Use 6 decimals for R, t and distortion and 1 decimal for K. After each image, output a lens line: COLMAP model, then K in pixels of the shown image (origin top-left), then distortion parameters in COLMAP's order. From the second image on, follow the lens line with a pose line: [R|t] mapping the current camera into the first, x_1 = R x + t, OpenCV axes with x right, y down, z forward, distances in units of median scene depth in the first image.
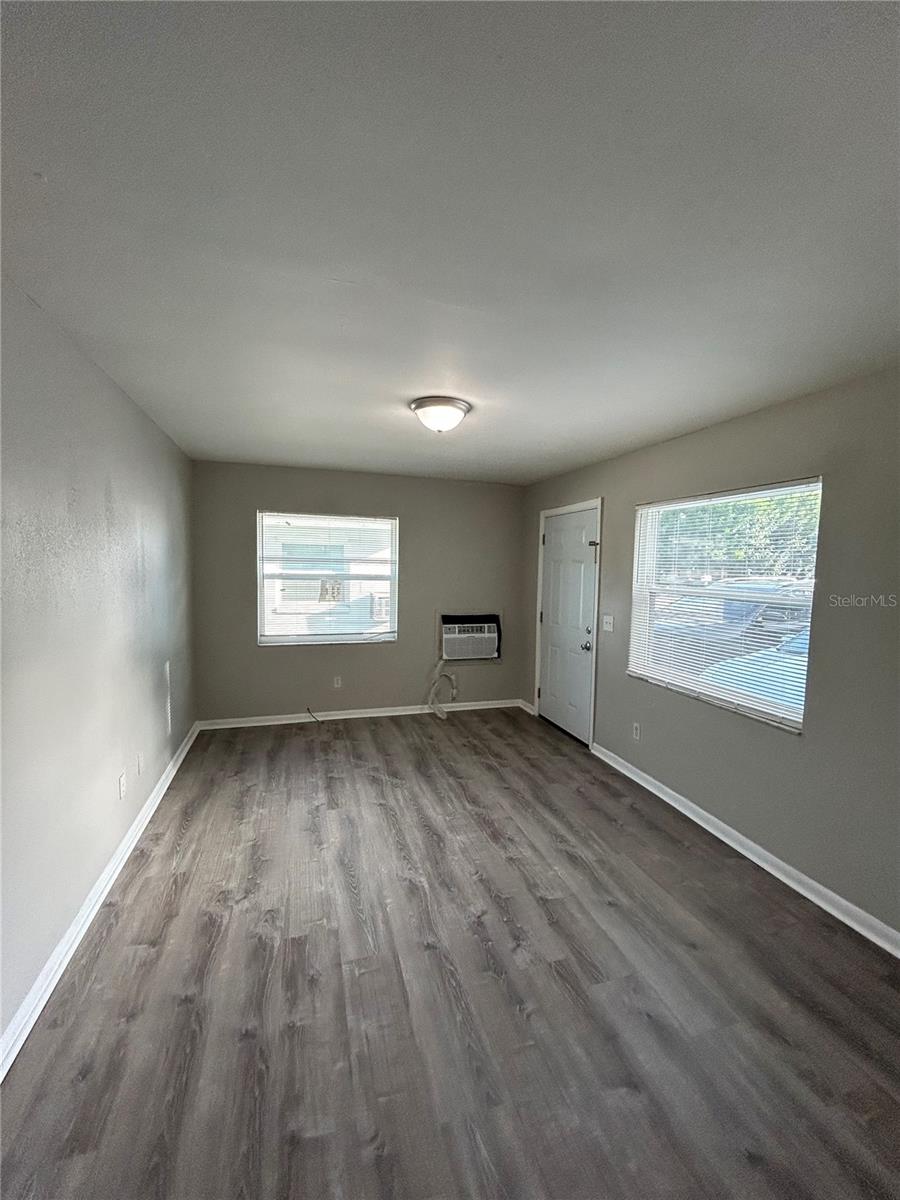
lens RADIAL K [[484.1, 0, 448.6], [0, 484.1, 597.5], [0, 0, 1]] dist [0.003147, 0.000756]
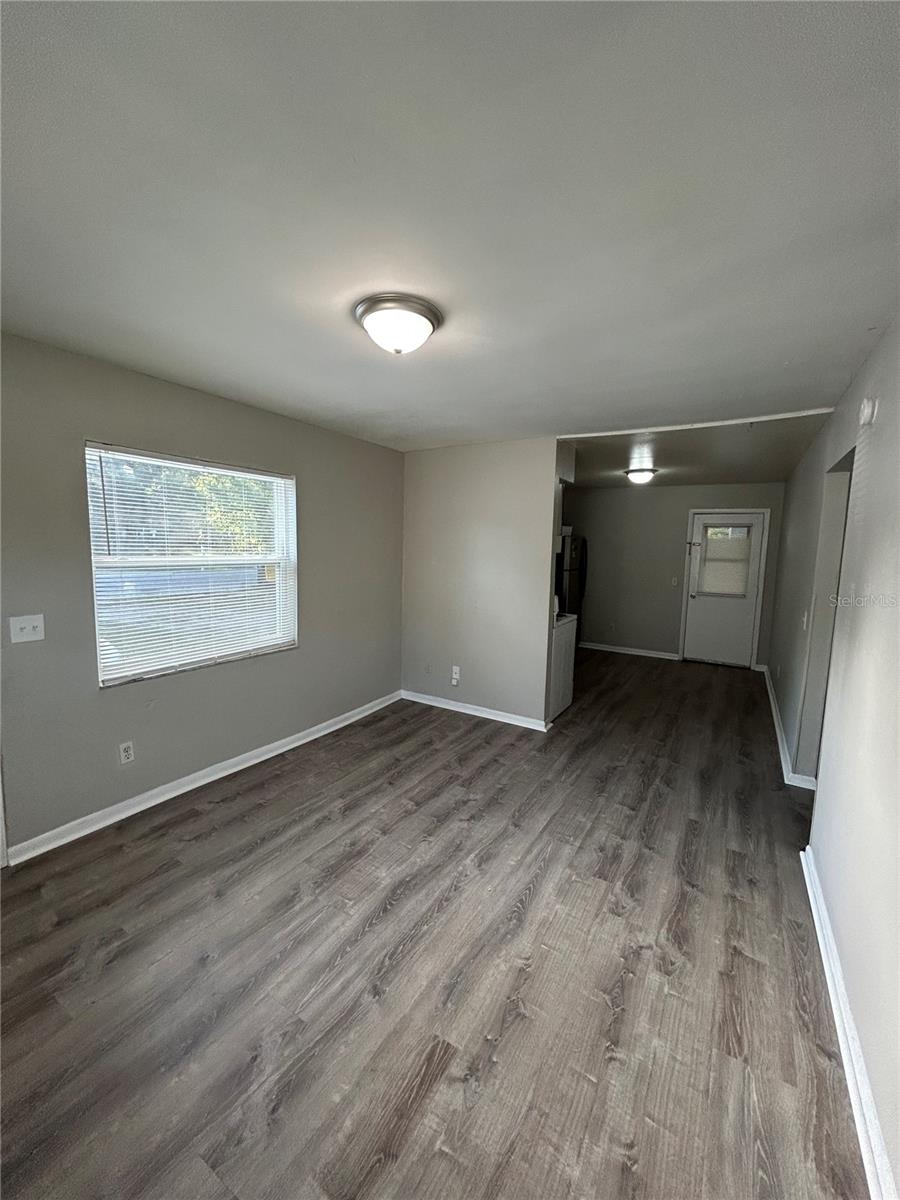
lens RADIAL K [[484.1, 0, 448.6], [0, 484.1, 597.5], [0, 0, 1]] dist [0.003147, 0.000756]
pose [[-0.661096, -0.119792, 0.740676, -0.697782], [0.008760, 0.985873, 0.167267, -0.123024], [-0.750250, 0.117068, -0.650708, 1.605023]]
